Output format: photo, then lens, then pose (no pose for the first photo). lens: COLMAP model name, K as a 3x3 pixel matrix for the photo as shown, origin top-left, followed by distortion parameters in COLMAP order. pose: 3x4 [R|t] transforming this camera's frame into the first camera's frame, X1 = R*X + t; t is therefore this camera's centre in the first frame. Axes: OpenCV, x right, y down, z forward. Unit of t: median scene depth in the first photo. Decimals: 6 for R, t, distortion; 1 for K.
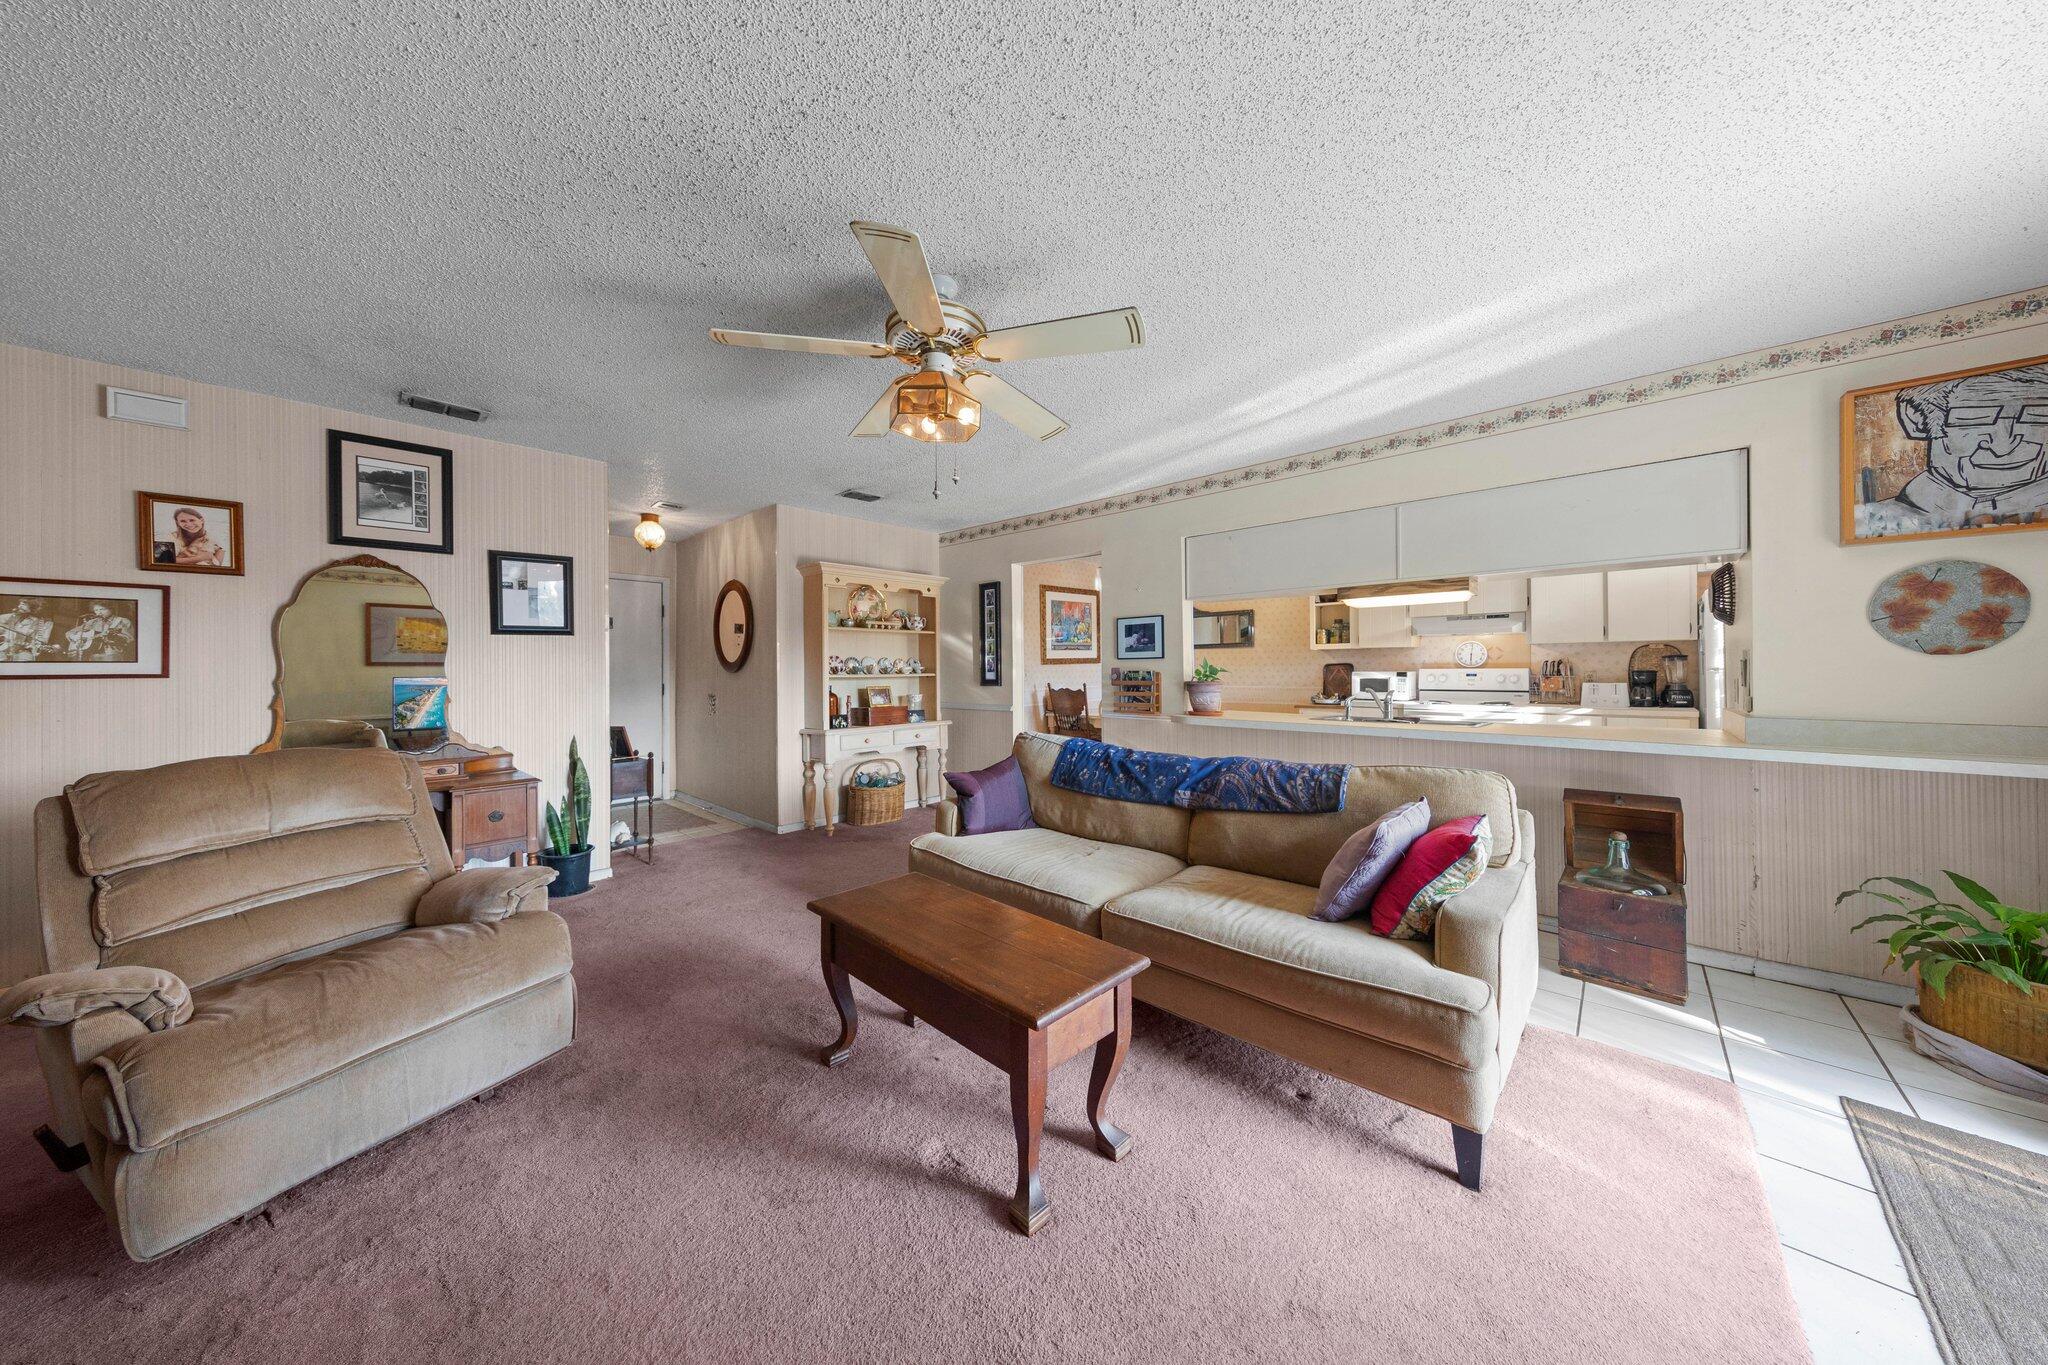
lens RADIAL K [[646.1, 0, 1015.9], [0, 646.1, 656.0], [0, 0, 1]] dist [0.001661, 0.000149]
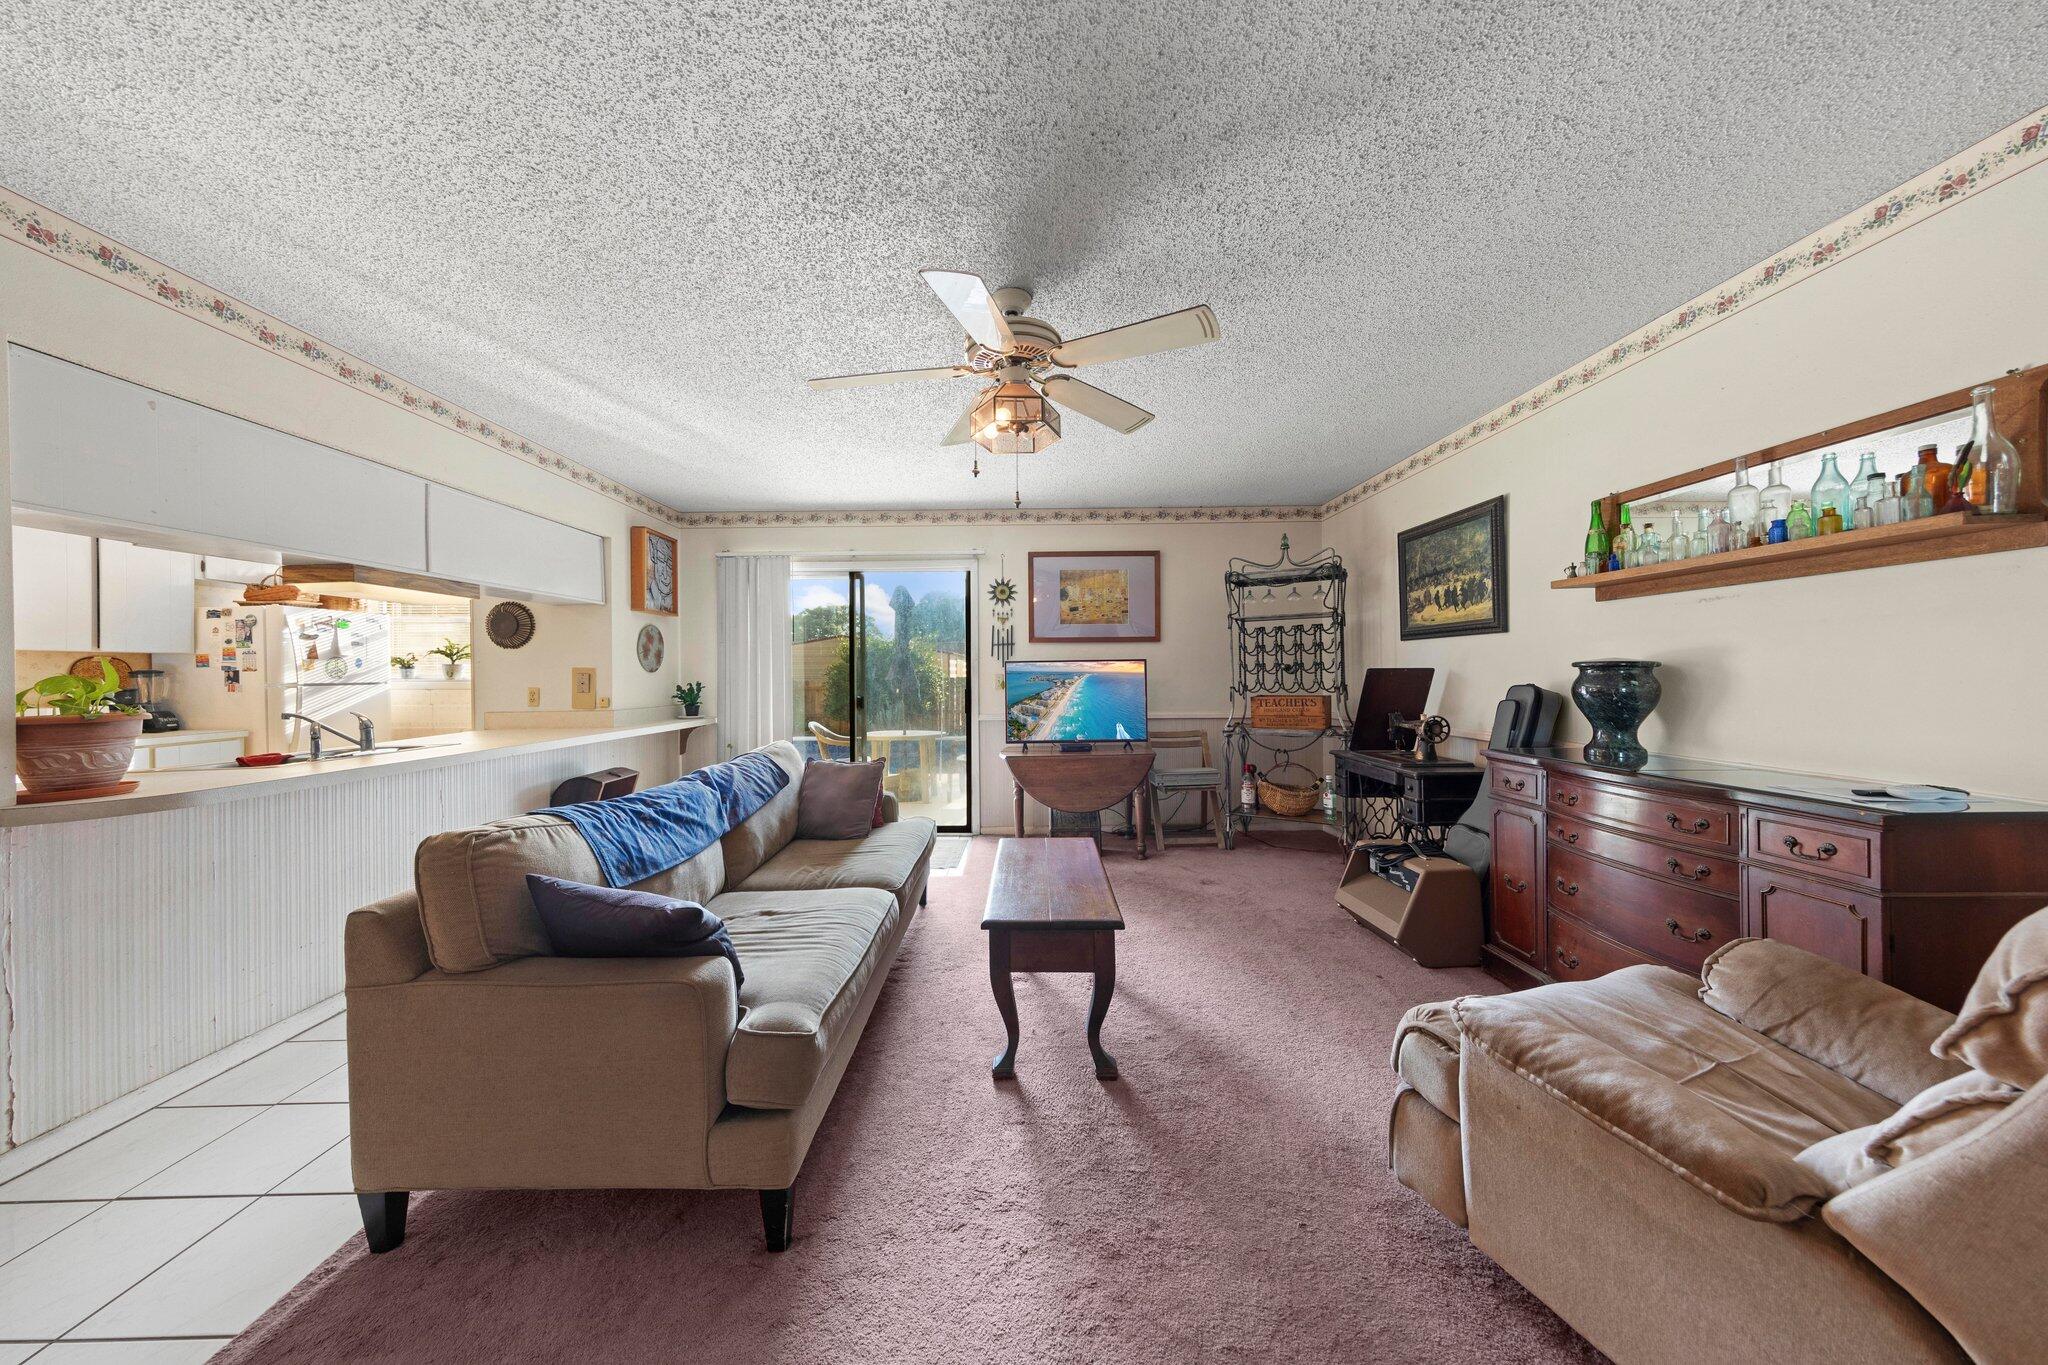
lens RADIAL K [[677.4, 0, 1020.6], [0, 677.4, 673.5], [0, 0, 1]] dist [0.003245, -0.000651]
pose [[-0.703932, 0.013749, 0.710134, -0.587454], [0.001895, 0.999845, -0.017479, 0.027844], [-0.710265, -0.010959, -0.703849, 1.163595]]
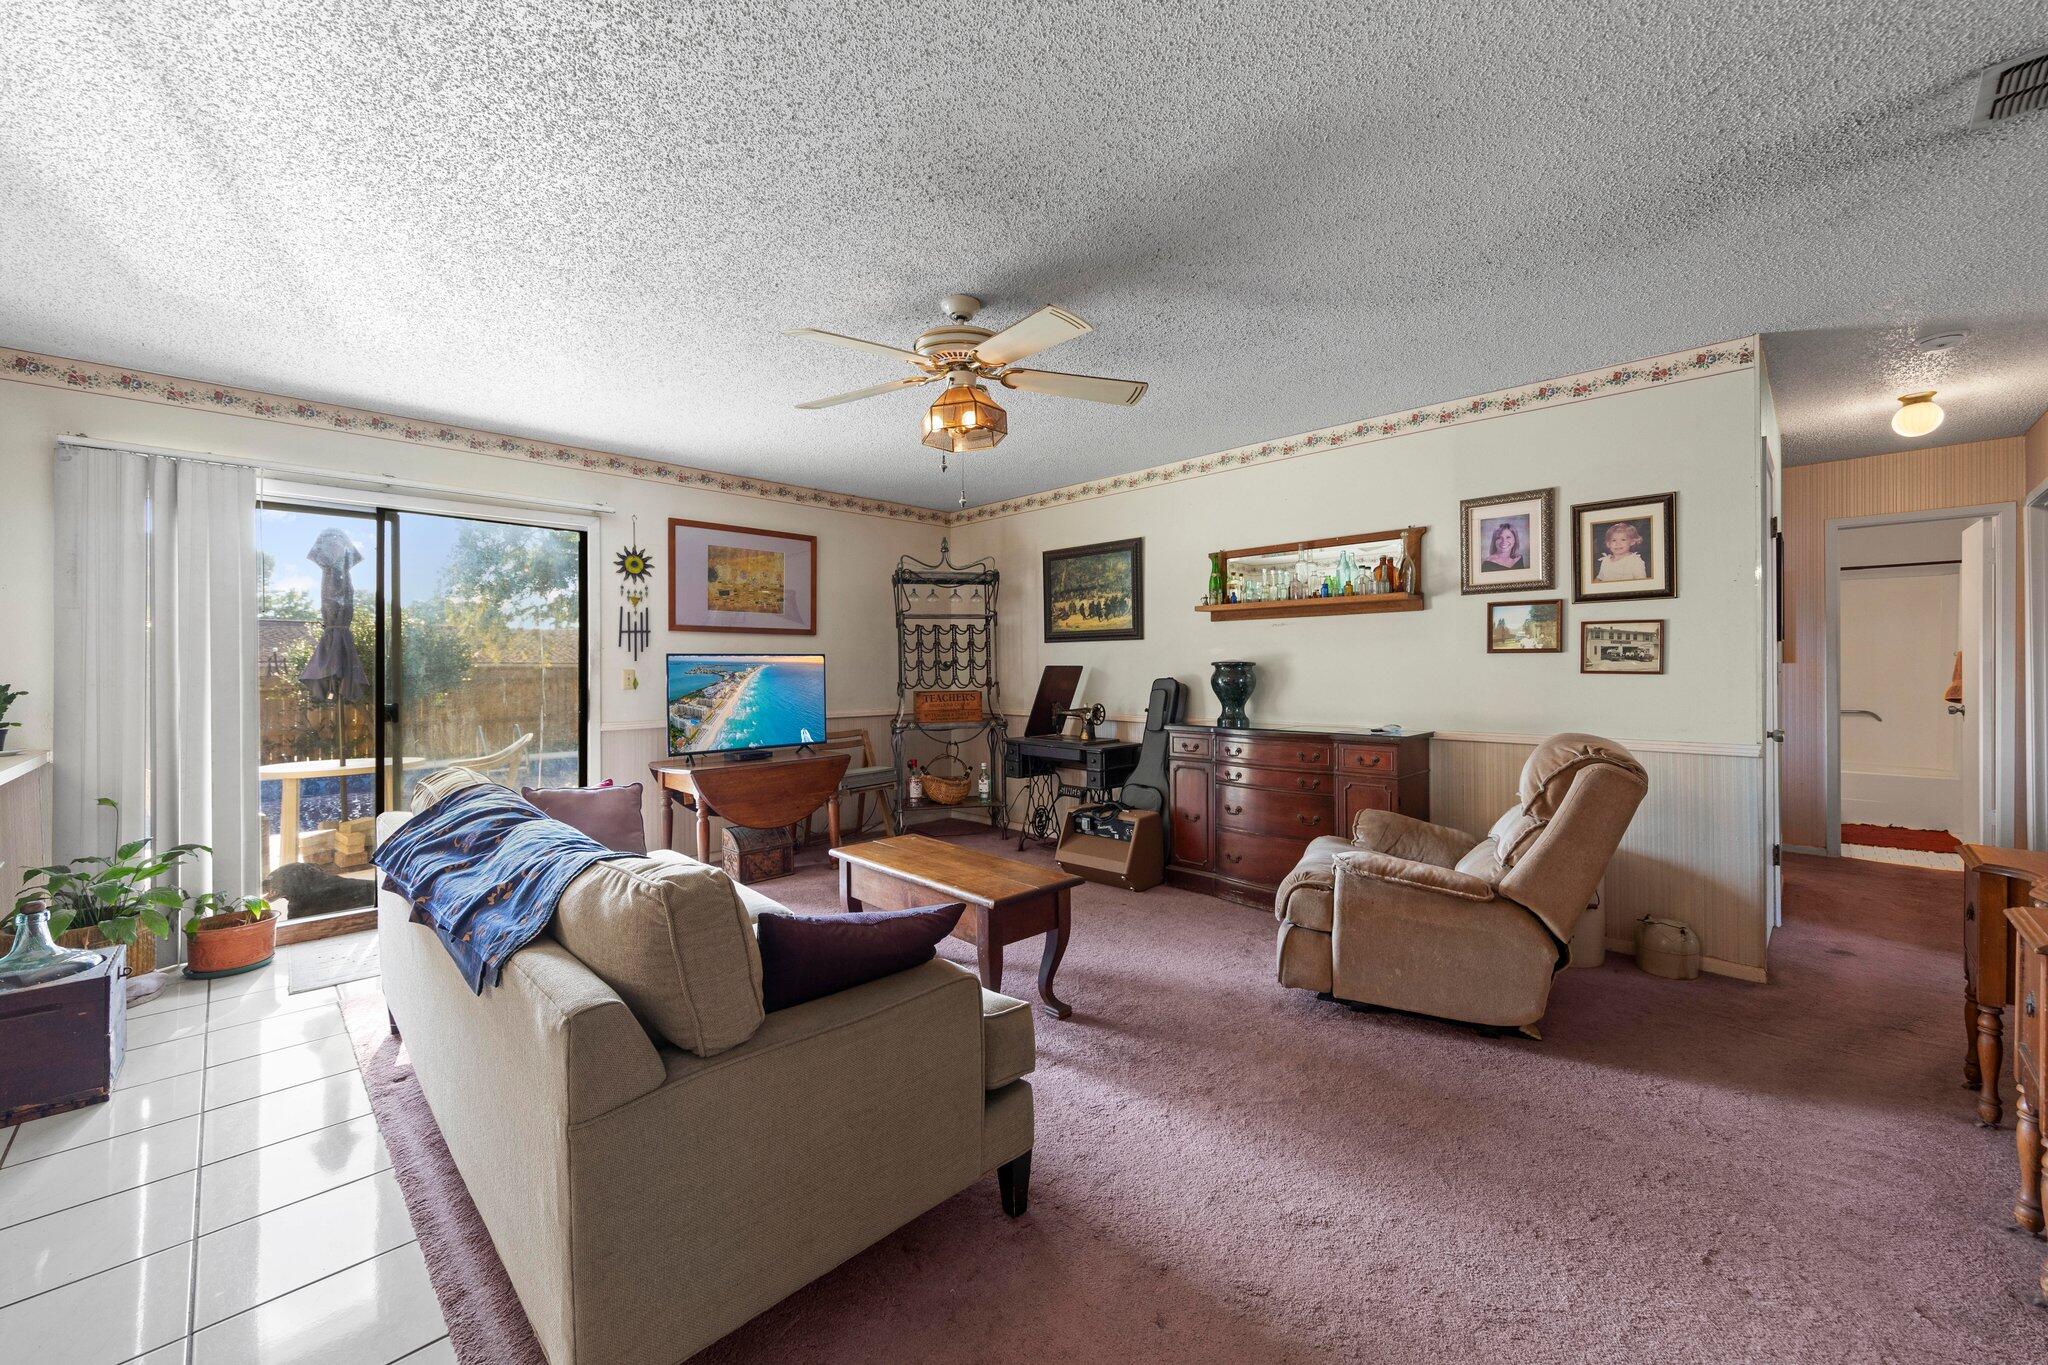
lens RADIAL K [[790.5, 0, 1032.7], [0, 790.5, 668.3], [0, 0, 1]] dist [0.003286, 0.000553]
pose [[-0.999916, 0.012137, -0.004618, -0.150161], [0.012214, 0.999782, -0.016934, 0.032104], [0.004412, -0.016989, -0.999846, 1.521913]]
